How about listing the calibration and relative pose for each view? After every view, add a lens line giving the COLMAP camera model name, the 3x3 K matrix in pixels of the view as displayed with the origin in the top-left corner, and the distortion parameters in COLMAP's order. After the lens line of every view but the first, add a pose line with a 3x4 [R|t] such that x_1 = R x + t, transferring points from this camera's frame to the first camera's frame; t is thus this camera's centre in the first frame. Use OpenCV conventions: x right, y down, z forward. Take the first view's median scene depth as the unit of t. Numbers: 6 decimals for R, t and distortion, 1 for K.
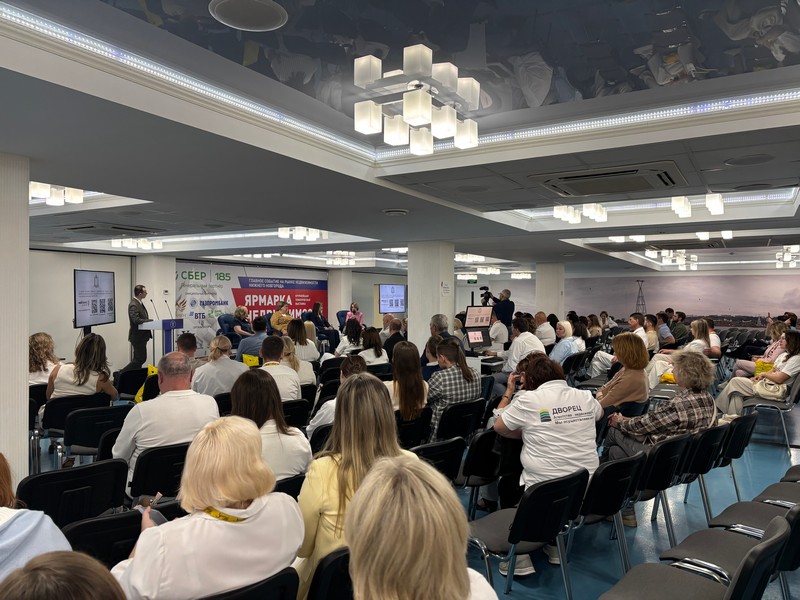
lens RADIAL K [[596.2, 0, 402.4], [0, 596.2, 299.5], [0, 0, 1]] dist [0.056679, -0.034775]
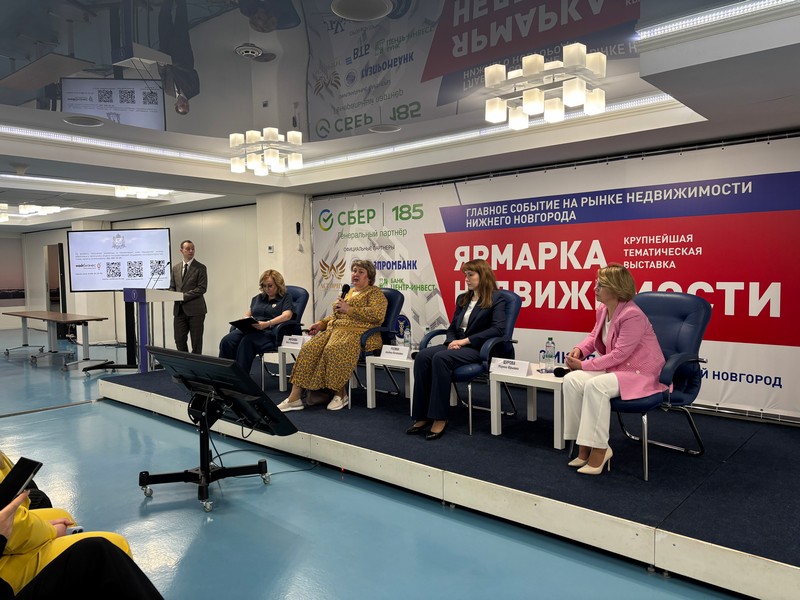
lens RADIAL K [[596.2, 0, 397.8], [0, 596.2, 302.6], [0, 0, 1]] dist [0.056679, -0.034775]
pose [[-0.197443, 0.052758, -0.978894, 0.183814], [0.007515, 0.998603, 0.052304, 0.010623], [0.980286, 0.002971, -0.197563, 1.020534]]
